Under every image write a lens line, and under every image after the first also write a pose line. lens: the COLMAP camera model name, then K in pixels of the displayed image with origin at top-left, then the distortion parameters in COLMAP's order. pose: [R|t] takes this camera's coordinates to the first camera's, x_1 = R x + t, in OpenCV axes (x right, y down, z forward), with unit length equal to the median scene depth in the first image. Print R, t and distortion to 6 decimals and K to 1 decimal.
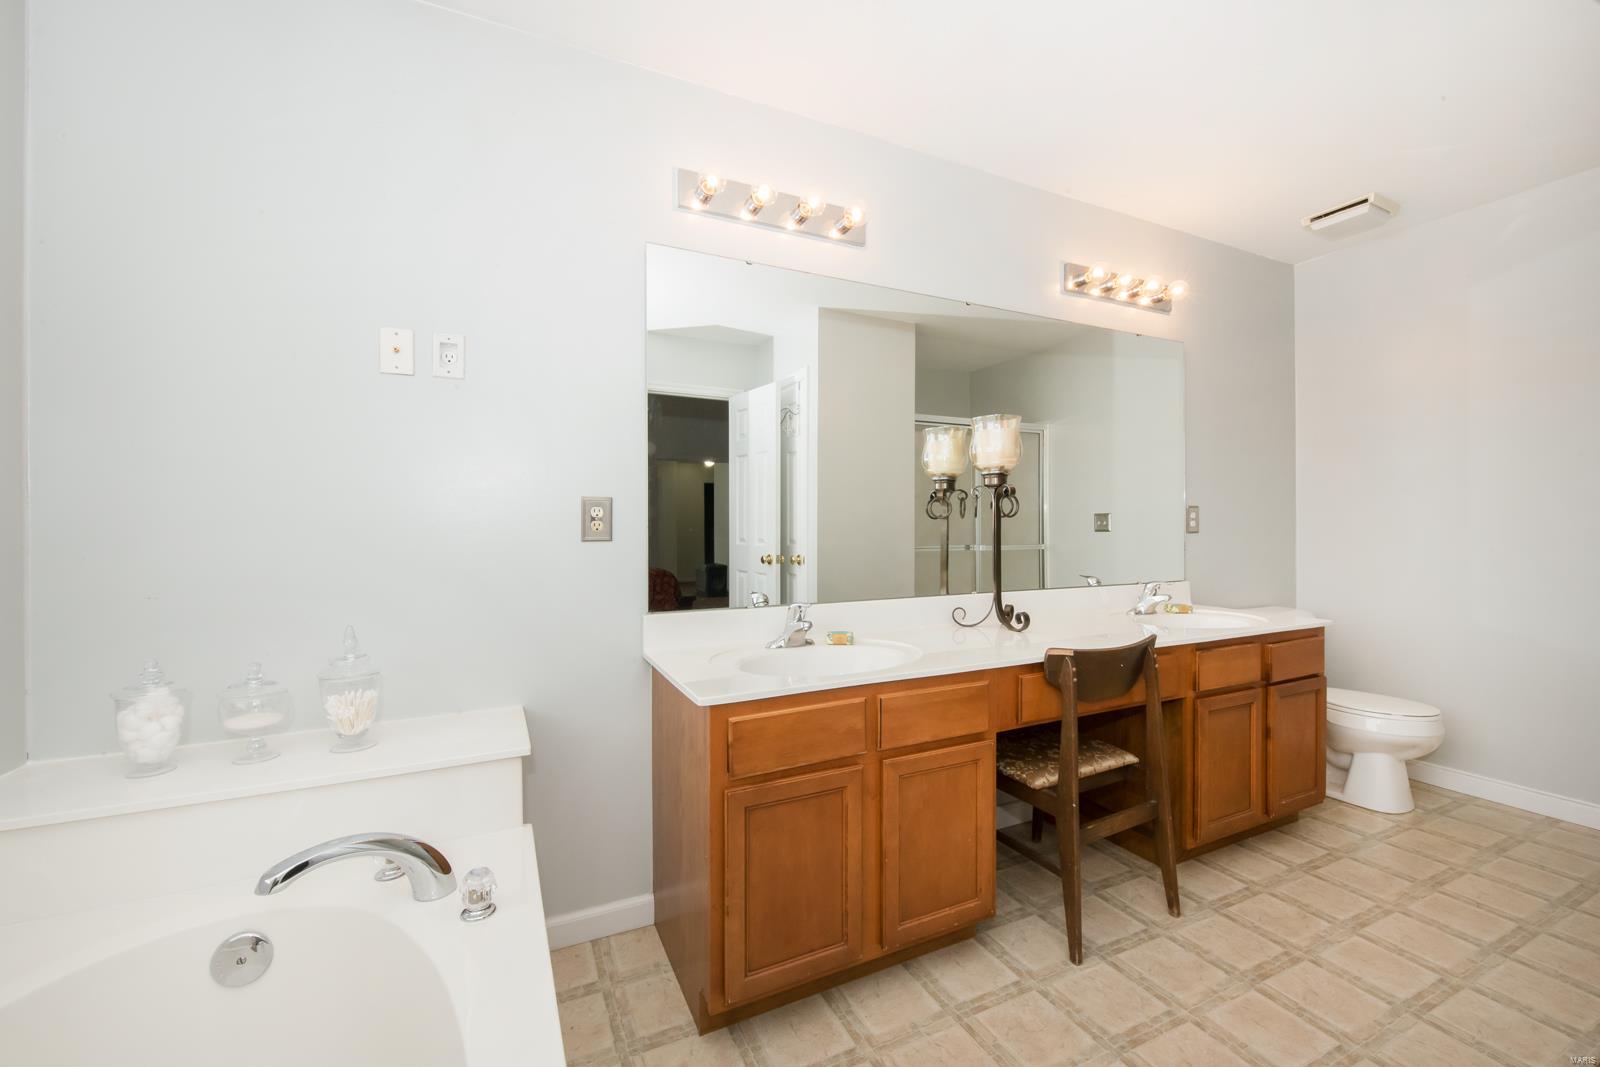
lens RADIAL K [[647.9, 0, 801.9], [0, 647.9, 536.8], [0, 0, 1]] dist [0.001133, -0.001042]
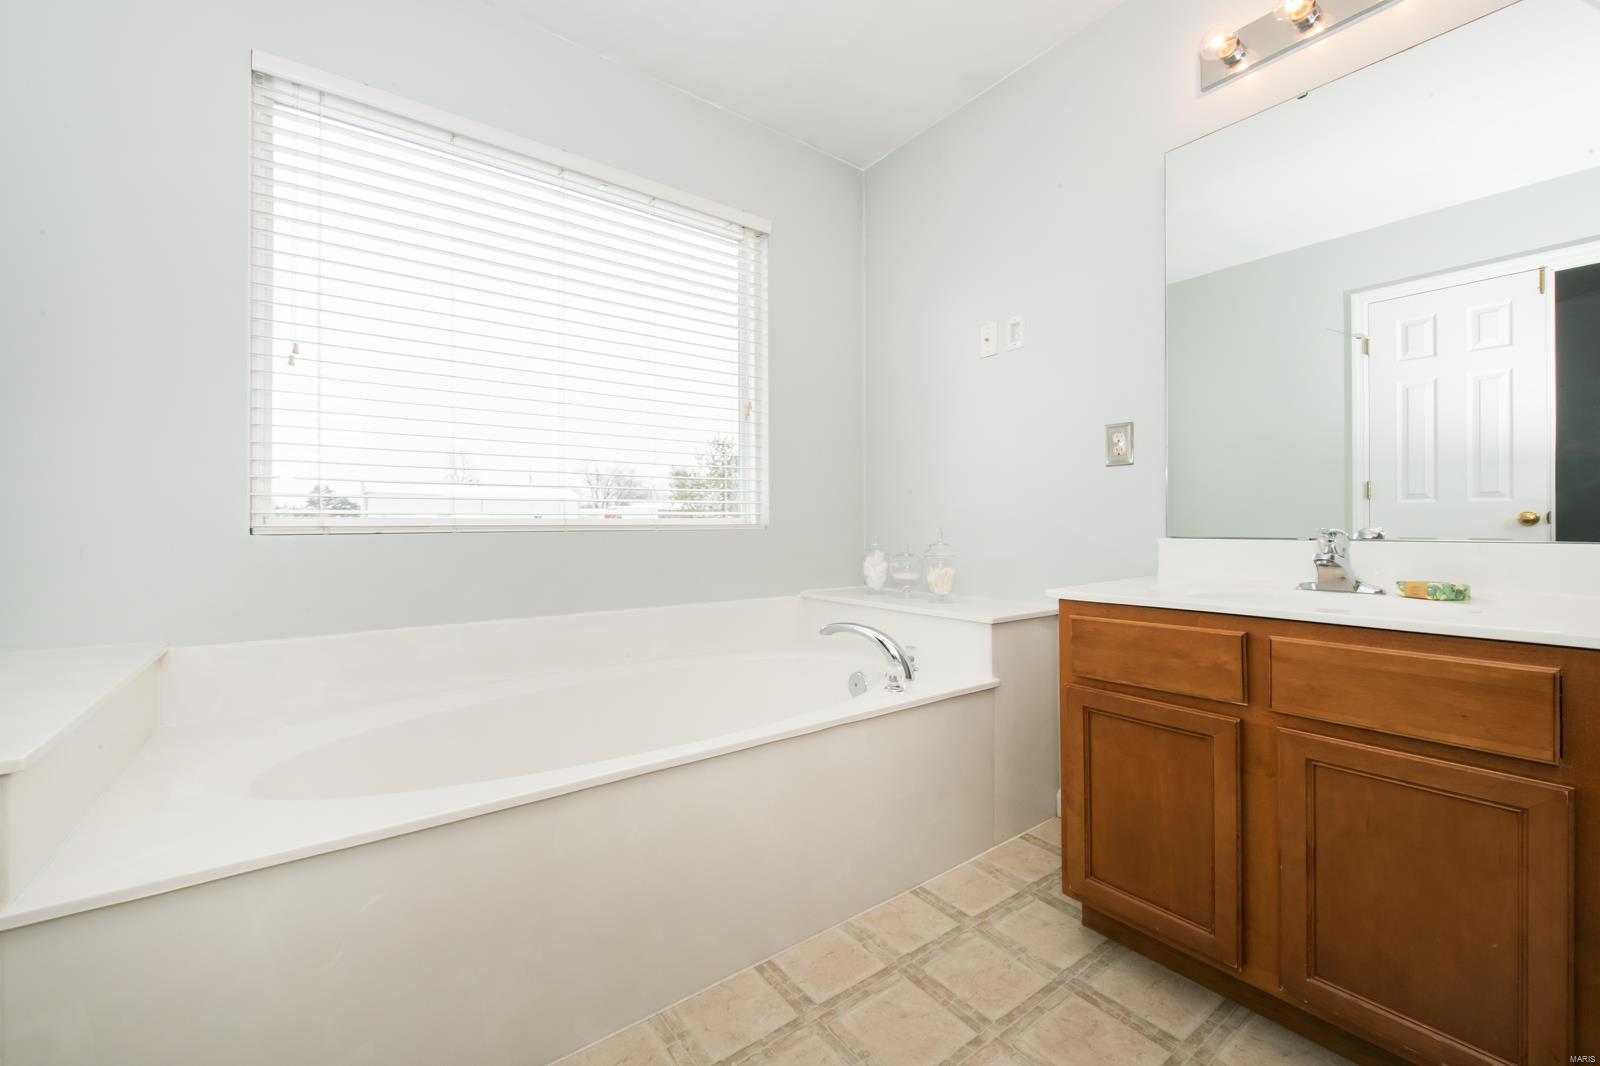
lens RADIAL K [[647.9, 0, 801.4], [0, 647.9, 521.4], [0, 0, 1]] dist [0.001133, -0.001042]
pose [[0.190811, 0.003881, -0.981619, 0.747320], [-0.004984, 0.999983, 0.002985, 0.117973], [0.981614, 0.004323, 0.190827, 0.342861]]
